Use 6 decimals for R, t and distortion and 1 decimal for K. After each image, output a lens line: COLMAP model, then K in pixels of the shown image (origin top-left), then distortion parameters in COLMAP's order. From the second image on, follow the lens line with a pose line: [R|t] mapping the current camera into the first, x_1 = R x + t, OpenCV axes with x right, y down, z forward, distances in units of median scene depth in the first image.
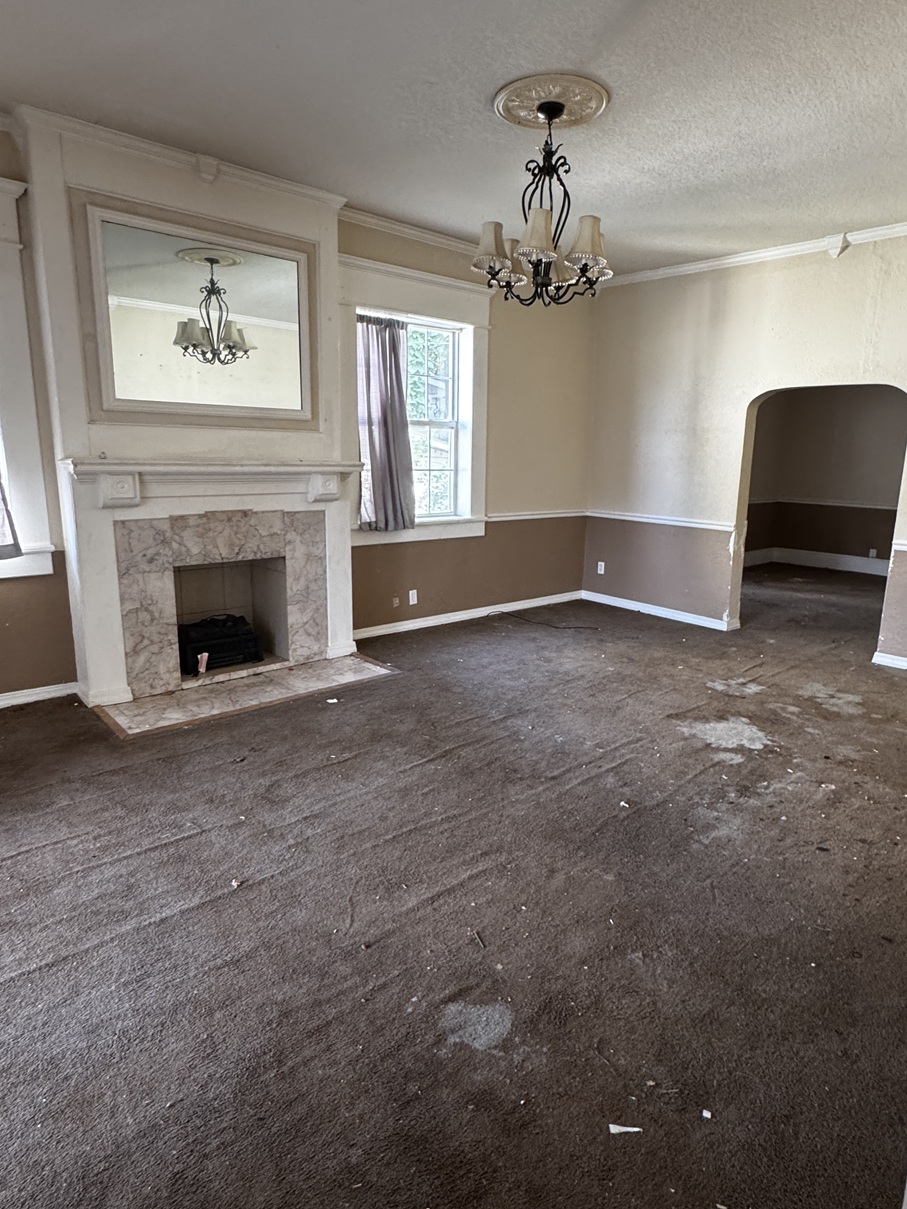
lens RADIAL K [[715.8, 0, 452.7], [0, 715.8, 603.9], [0, 0, 1]] dist [-0.005284, -0.000553]
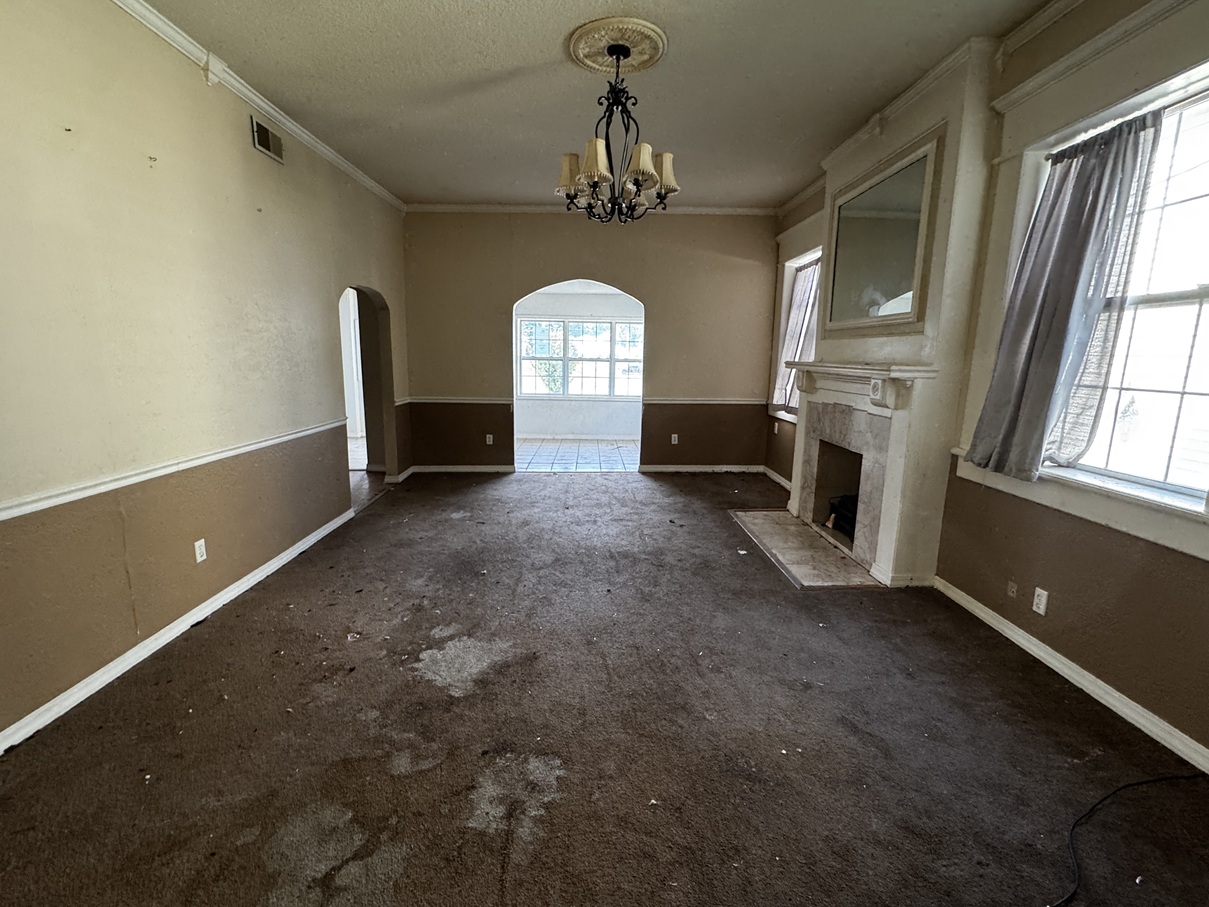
lens RADIAL K [[535.9, 0, 600.3], [0, 535.9, 453.3], [0, 0, 1]] dist [-0.003182, 0.000855]
pose [[-0.643417, 0.113706, -0.757024, 0.706705], [-0.180552, 0.938467, 0.294416, -0.267004], [0.743919, 0.326115, -0.583295, 1.354616]]
